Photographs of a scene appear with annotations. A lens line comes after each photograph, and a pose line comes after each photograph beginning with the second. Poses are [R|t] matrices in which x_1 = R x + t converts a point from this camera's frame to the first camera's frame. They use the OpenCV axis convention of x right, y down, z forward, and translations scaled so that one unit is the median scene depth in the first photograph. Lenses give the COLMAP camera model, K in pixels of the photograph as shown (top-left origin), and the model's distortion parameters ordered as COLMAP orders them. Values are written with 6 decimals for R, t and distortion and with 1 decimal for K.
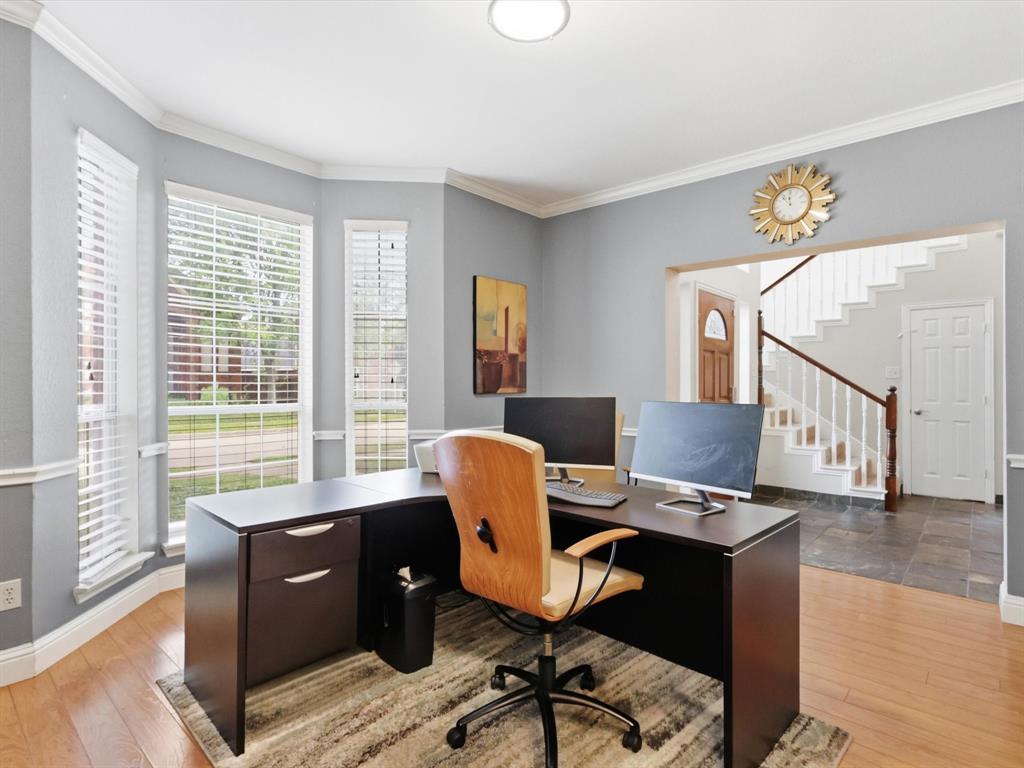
lens RADIAL K [[541.4, 0, 512.0], [0, 541.4, 384.0], [0, 0, 1]] dist [0.001927, 0.000597]
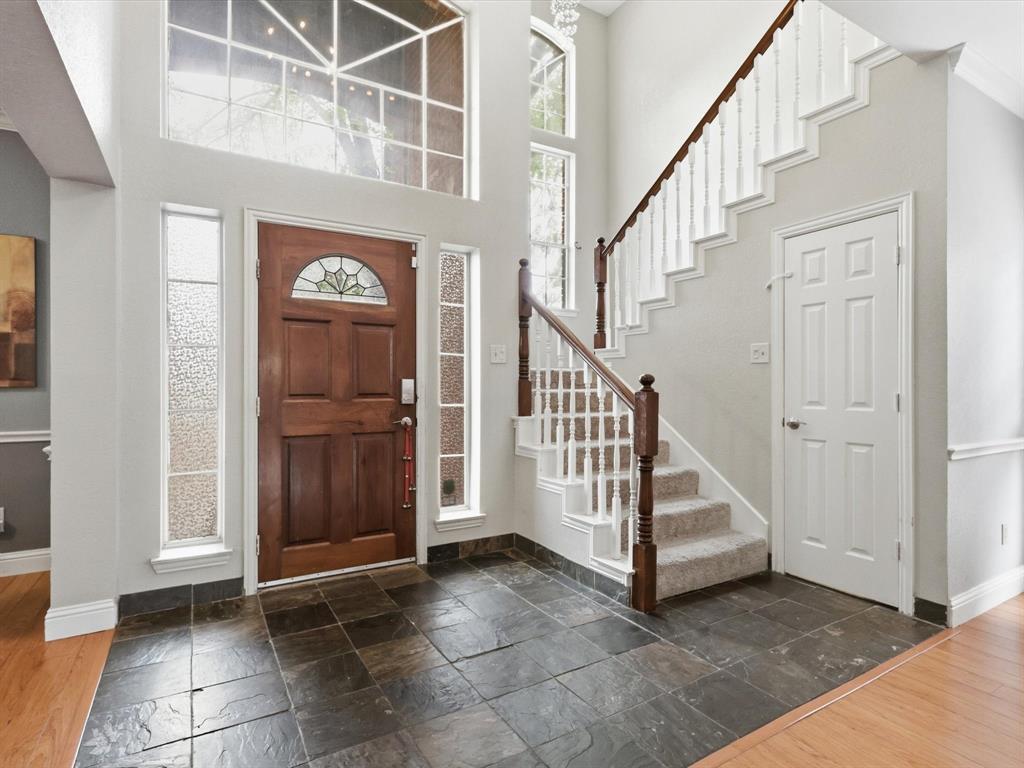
lens RADIAL K [[541.4, 0, 512.0], [0, 541.4, 384.0], [0, 0, 1]] dist [0.001927, 0.000597]
pose [[0.948931, -0.001691, -0.315479, 0.688043], [0.000573, 0.999993, -0.003637, 0.014247], [0.315483, 0.003271, 0.948925, 0.416331]]
